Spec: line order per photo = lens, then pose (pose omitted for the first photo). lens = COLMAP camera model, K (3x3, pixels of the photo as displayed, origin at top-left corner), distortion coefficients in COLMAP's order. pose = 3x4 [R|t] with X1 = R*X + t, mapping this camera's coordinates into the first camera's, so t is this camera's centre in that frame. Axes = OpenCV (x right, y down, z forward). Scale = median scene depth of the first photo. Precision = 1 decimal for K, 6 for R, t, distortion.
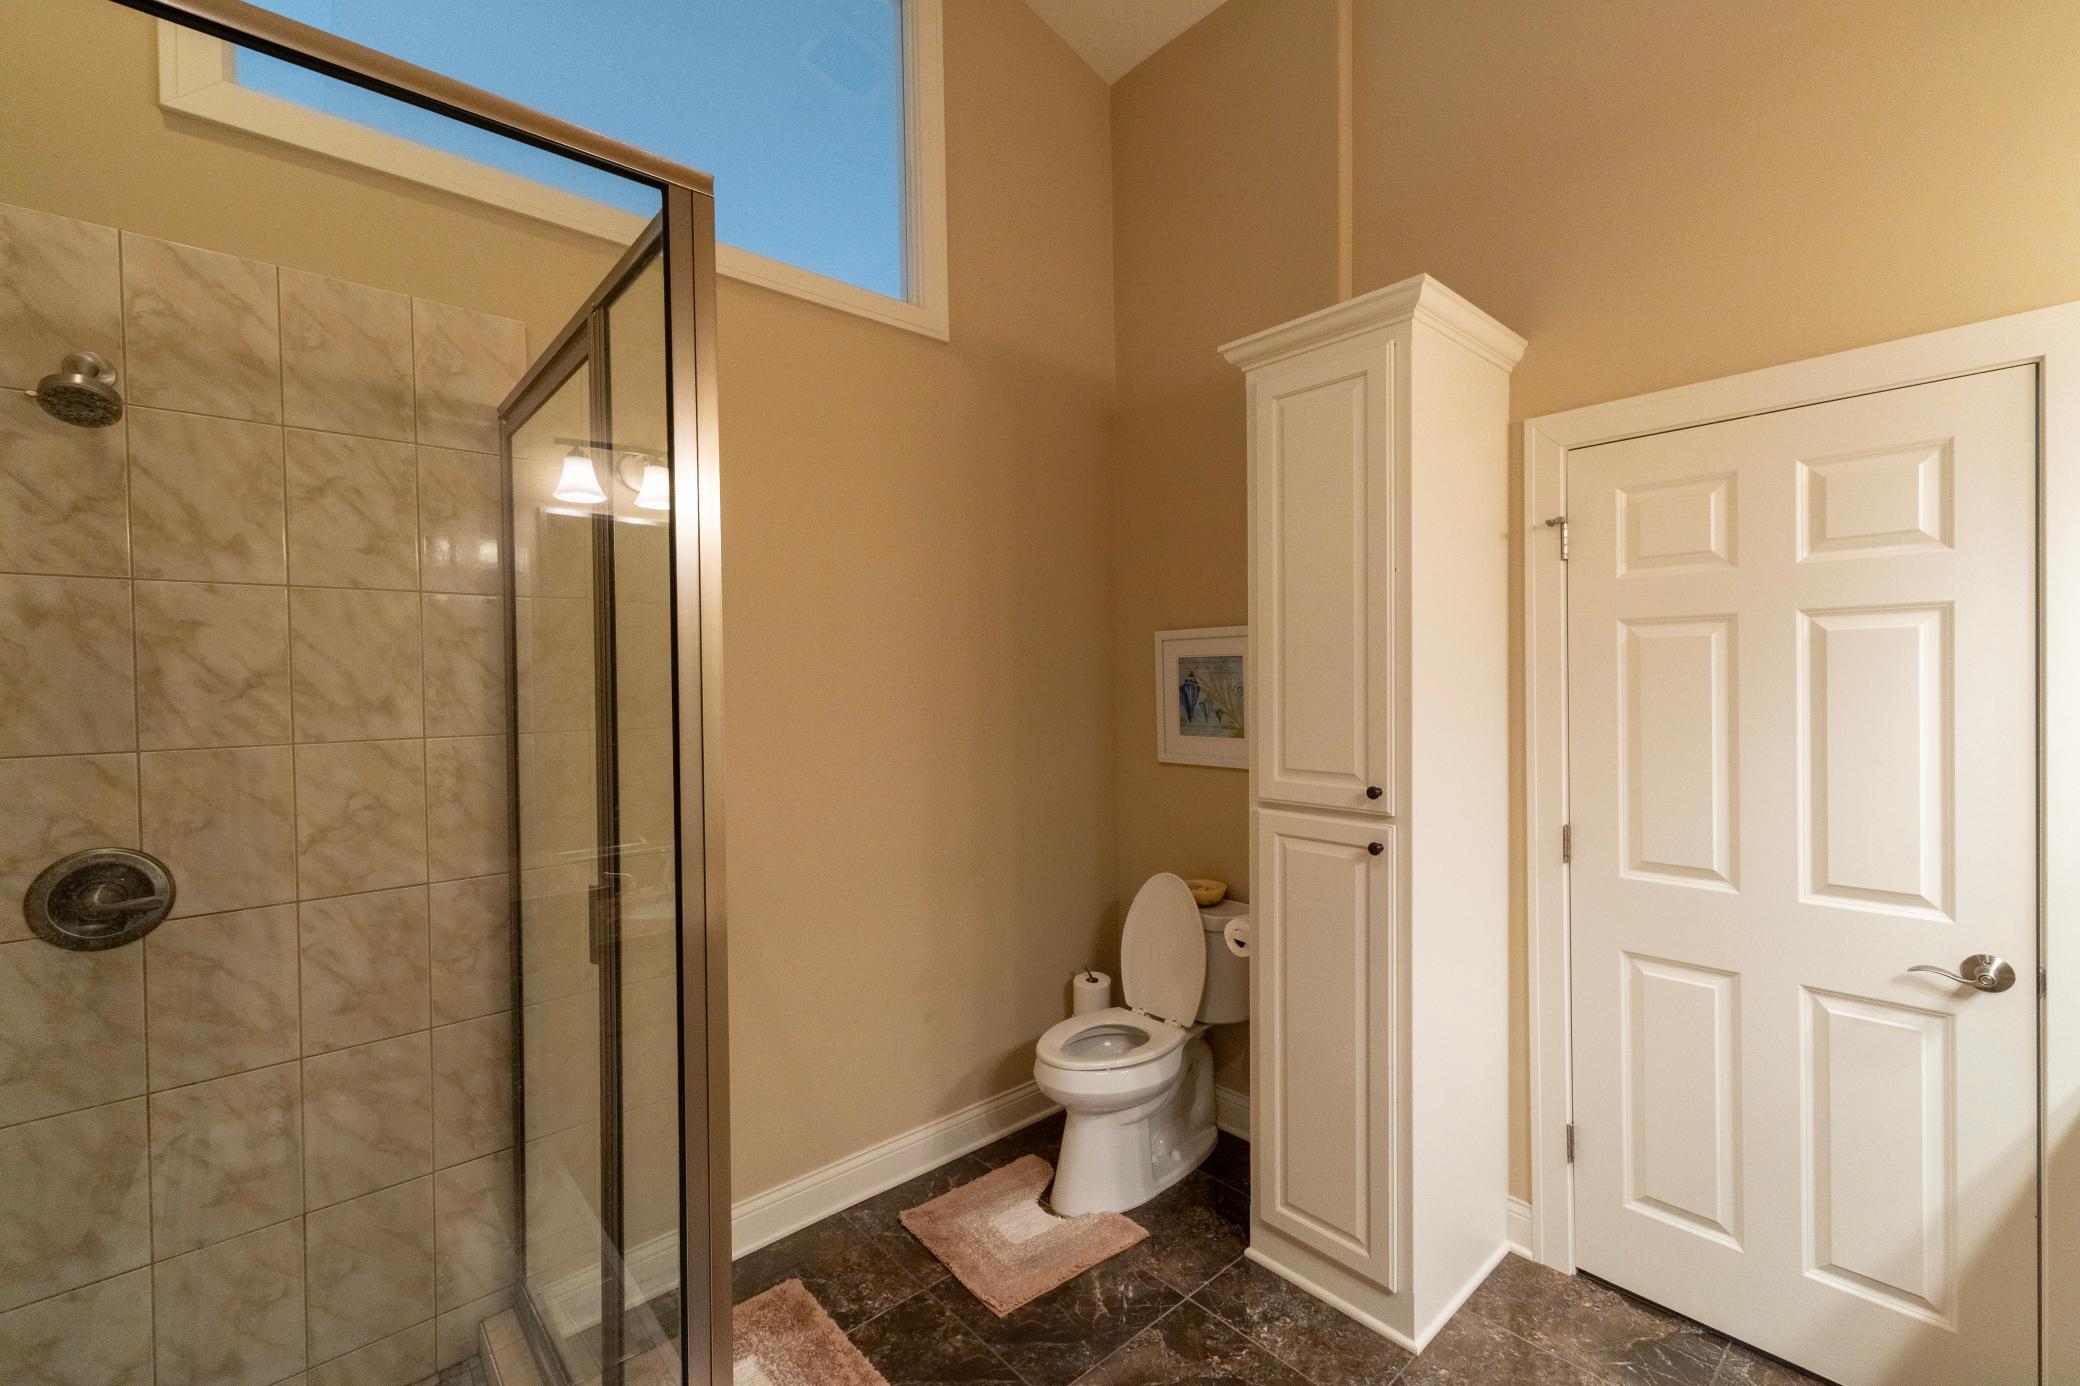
lens RADIAL K [[862.5, 0, 1040.0], [0, 862.5, 693.0], [0, 0, 1]] dist [0.007996, -0.000866]
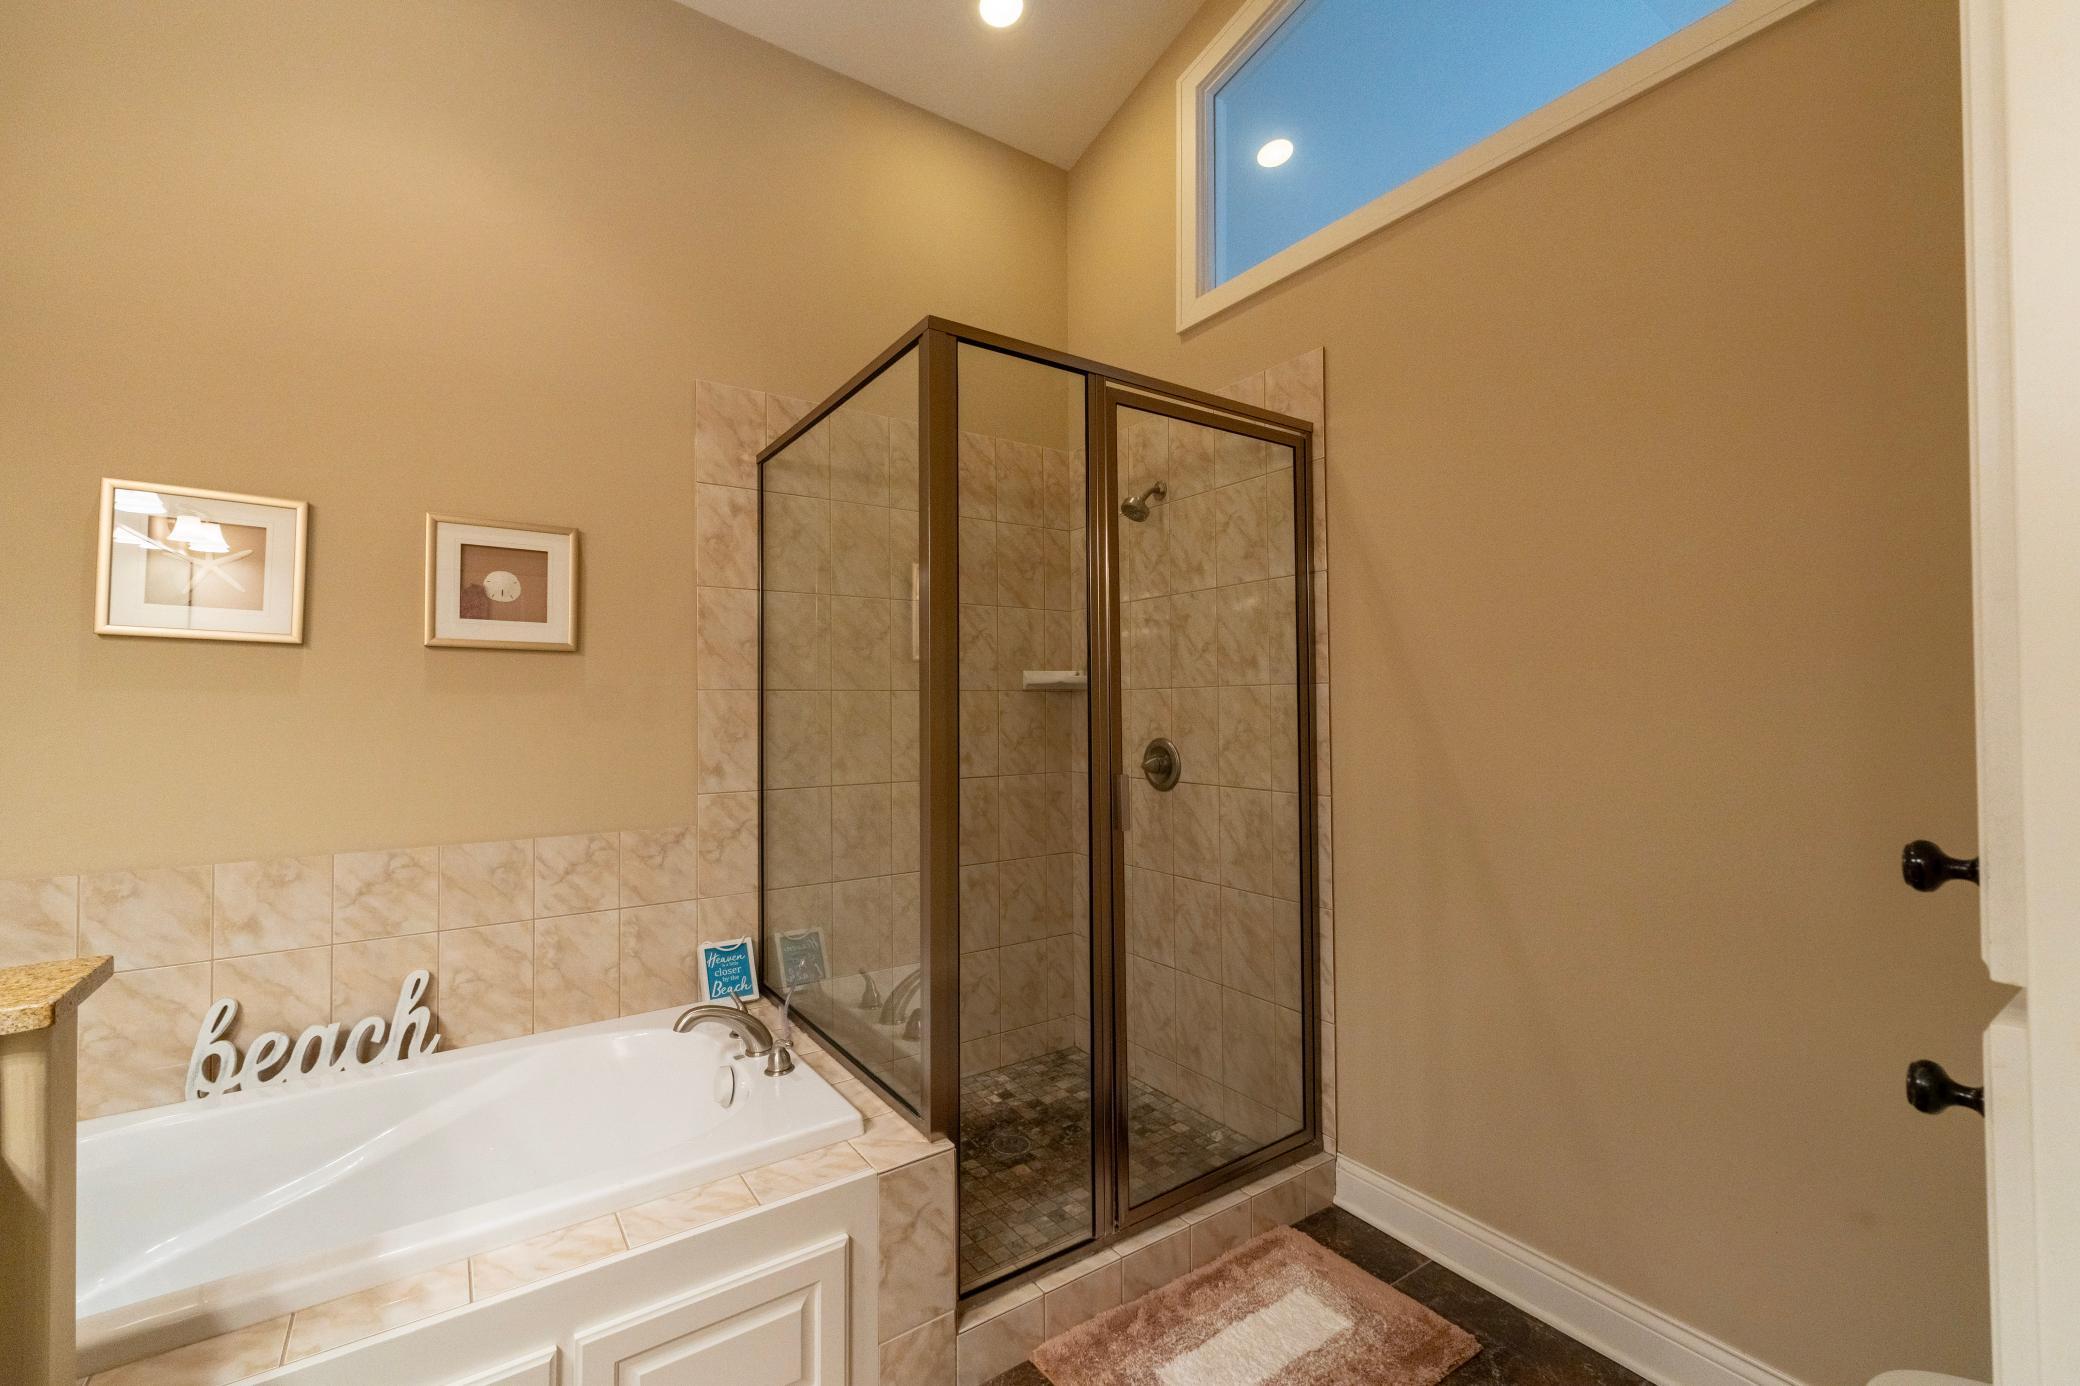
lens RADIAL K [[862.5, 0, 1040.0], [0, 862.5, 693.0], [0, 0, 1]] dist [0.007996, -0.000866]
pose [[-0.116589, -0.001360, -0.993179, 0.752059], [-0.007506, 0.999972, -0.000488, 0.073617], [0.993152, 0.007398, -0.116596, 0.855678]]
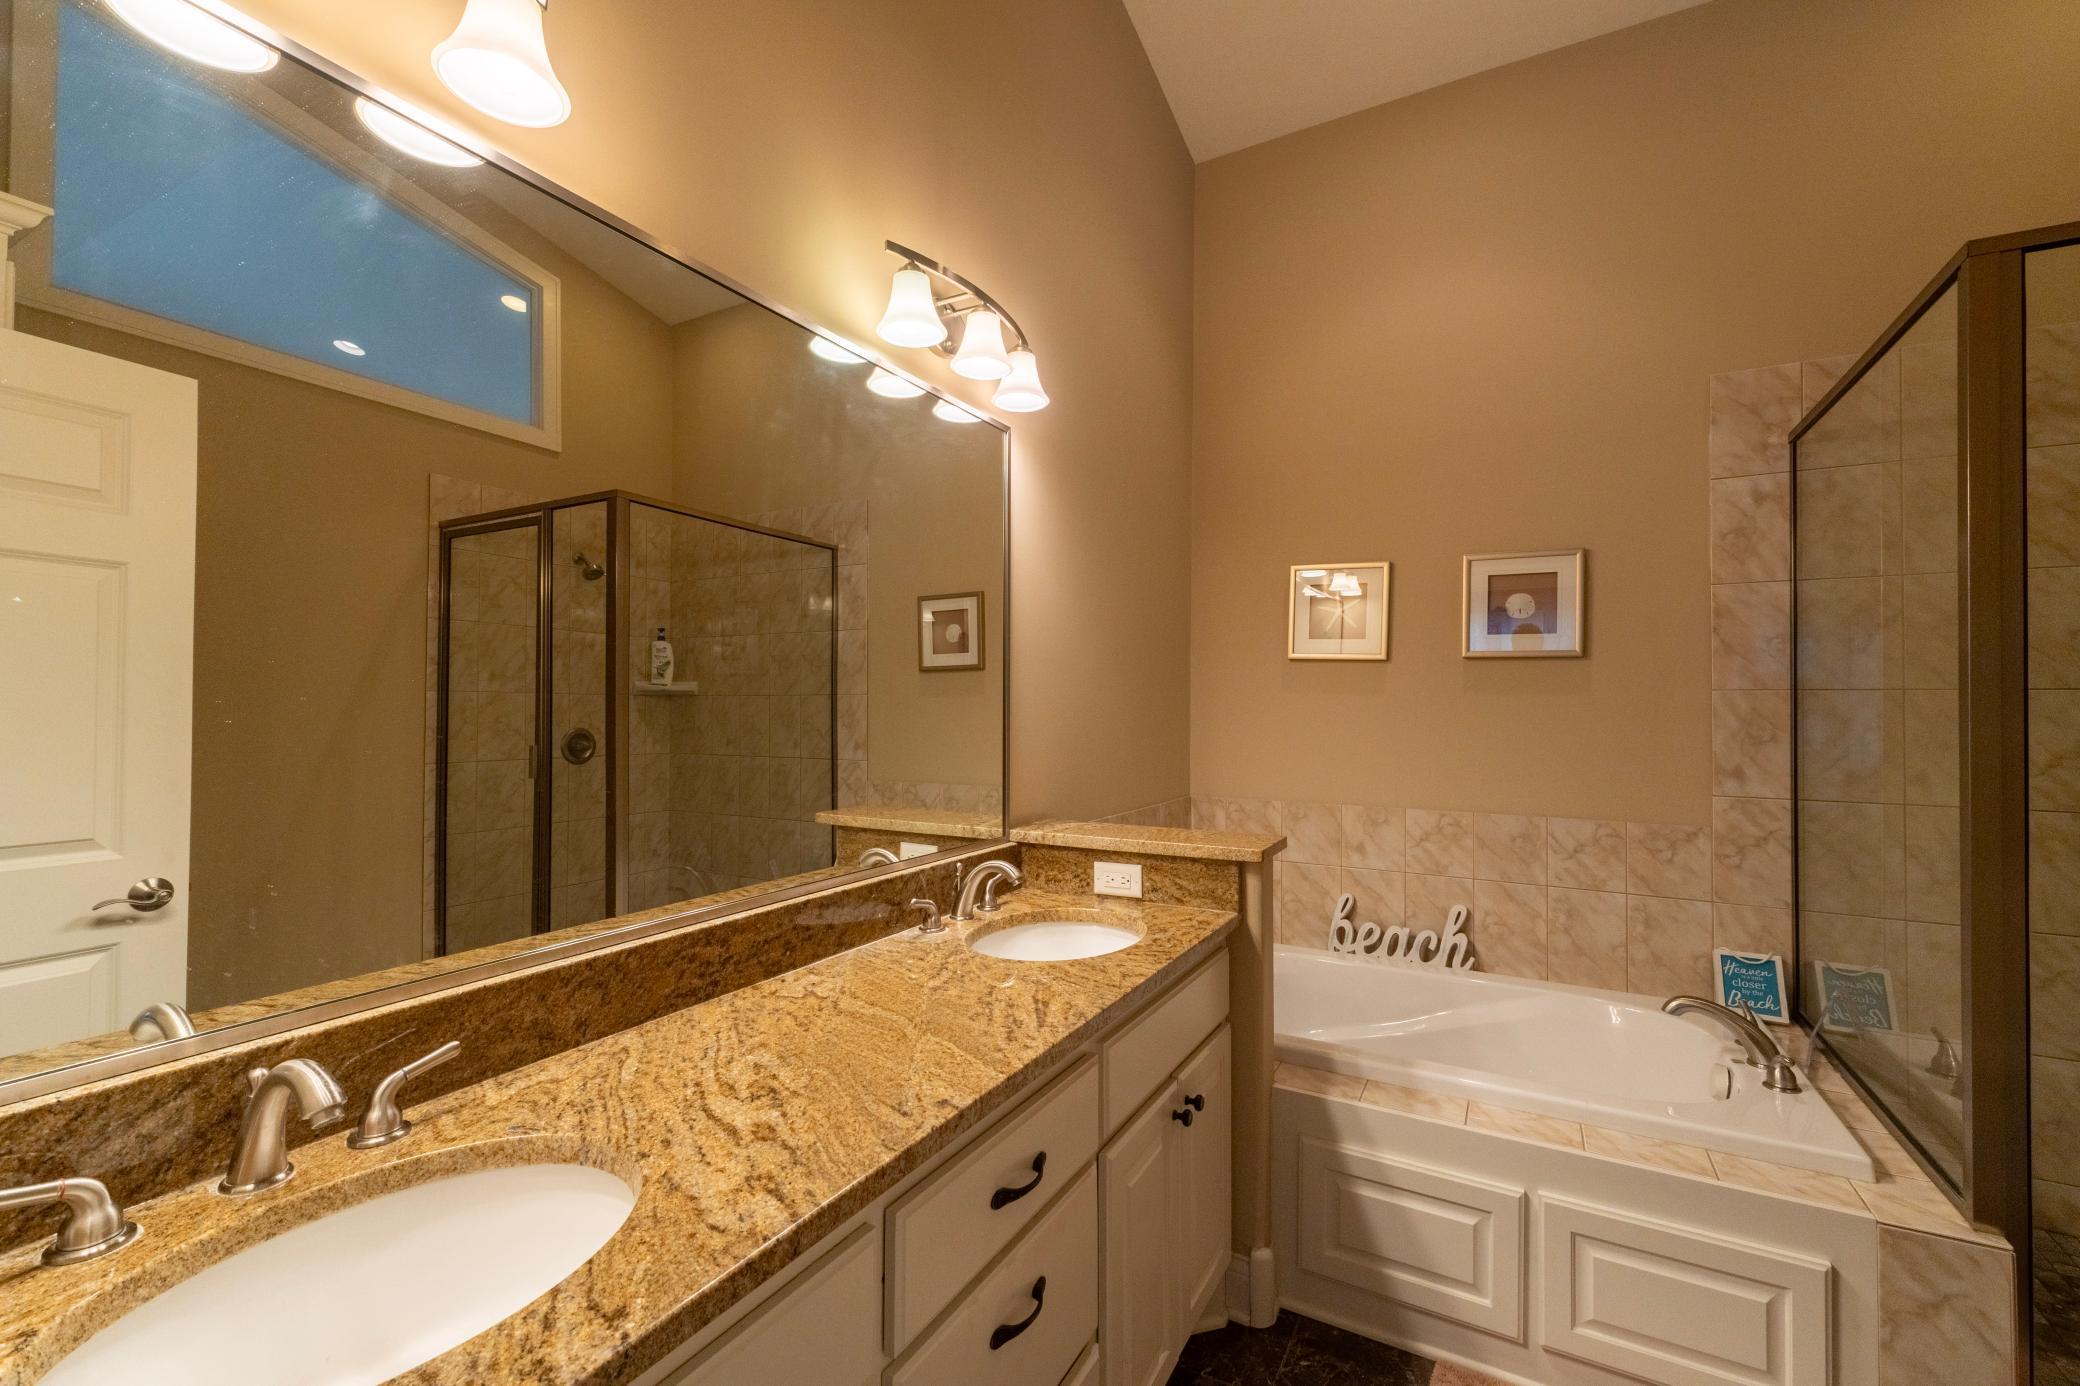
lens RADIAL K [[862.5, 0, 1040.0], [0, 862.5, 693.0], [0, 0, 1]] dist [0.007996, -0.000866]
pose [[-0.946182, 0.000520, -0.323635, 0.829197], [-0.000892, 0.999991, 0.004214, 0.072667], [0.323634, 0.004276, -0.946173, 0.992754]]
